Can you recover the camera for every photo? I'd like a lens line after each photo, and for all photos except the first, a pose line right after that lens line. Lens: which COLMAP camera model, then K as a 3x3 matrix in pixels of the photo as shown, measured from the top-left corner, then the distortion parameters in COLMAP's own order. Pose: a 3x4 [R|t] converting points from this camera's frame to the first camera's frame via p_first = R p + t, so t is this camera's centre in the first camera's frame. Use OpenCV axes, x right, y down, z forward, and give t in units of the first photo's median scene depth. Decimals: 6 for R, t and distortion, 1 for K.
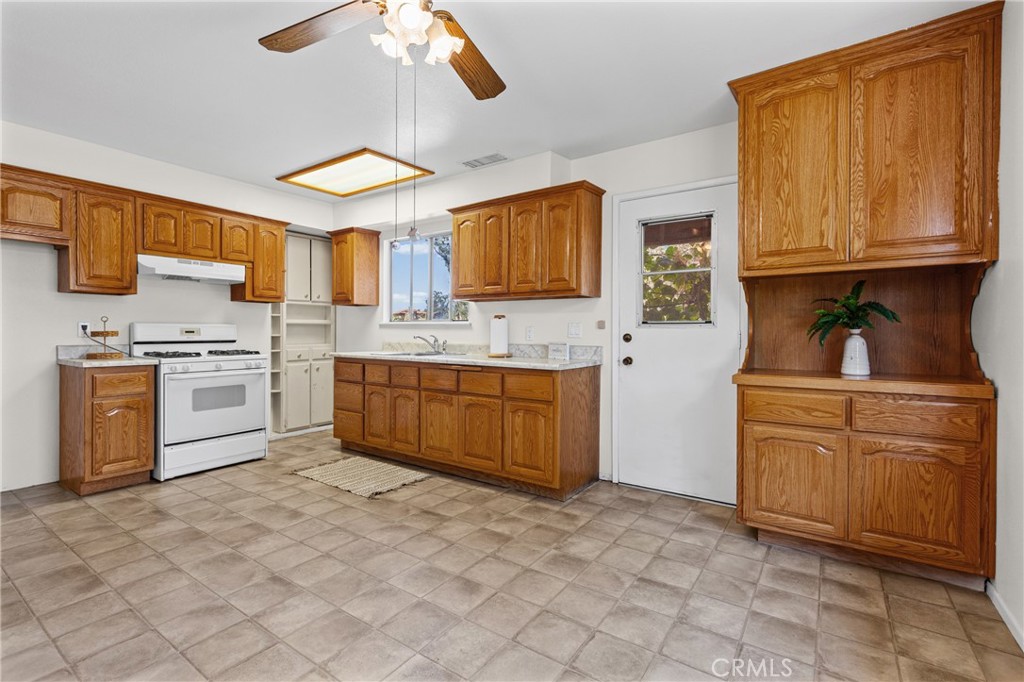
lens RADIAL K [[456.7, 0, 524.9], [0, 456.7, 330.7], [0, 0, 1]] dist [0.000505, -0.000734]
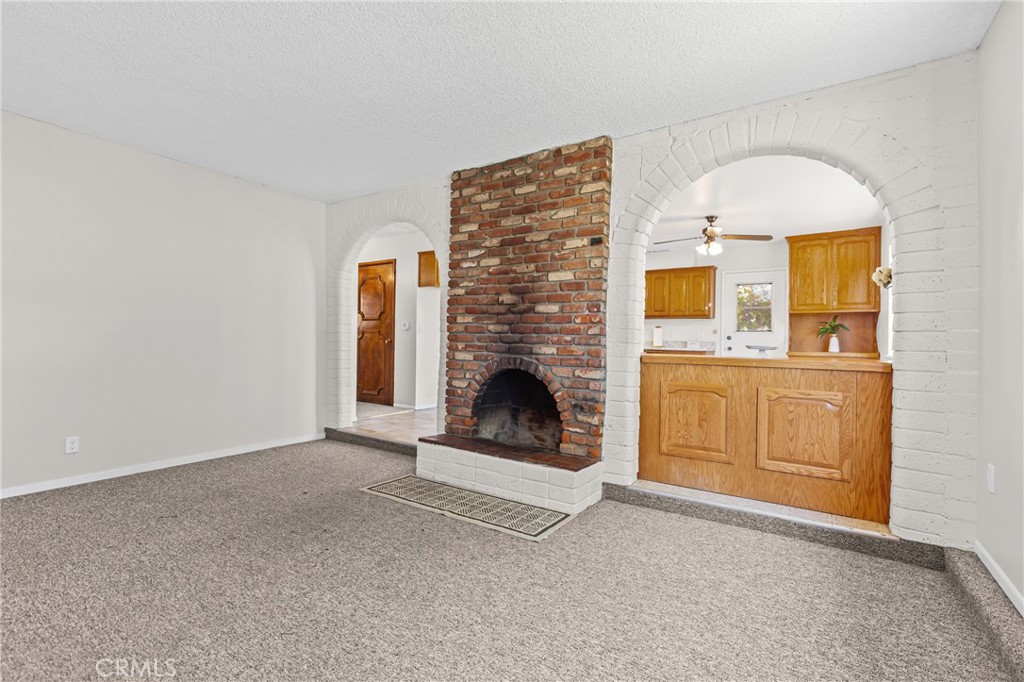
lens RADIAL K [[456.7, 0, 524.9], [0, 456.7, 330.7], [0, 0, 1]] dist [0.000505, -0.000734]
pose [[0.999918, 0.008721, 0.009338, -0.823265], [-0.008607, 0.999889, -0.012162, 0.018579], [-0.009443, 0.012080, 0.999882, -1.227384]]
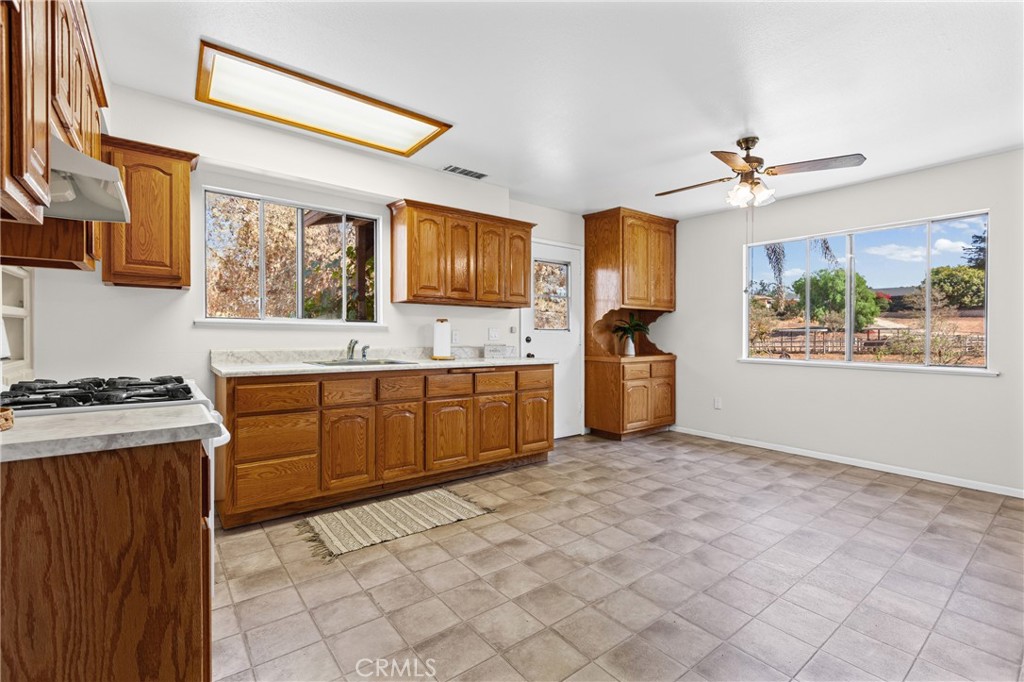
lens RADIAL K [[456.7, 0, 524.9], [0, 456.7, 330.7], [0, 0, 1]] dist [0.000505, -0.000734]
pose [[0.301143, 0.007951, 0.953546, -1.234057], [-0.007804, 0.999952, -0.005874, -0.003956], [-0.953547, -0.005673, 0.301190, 0.653753]]
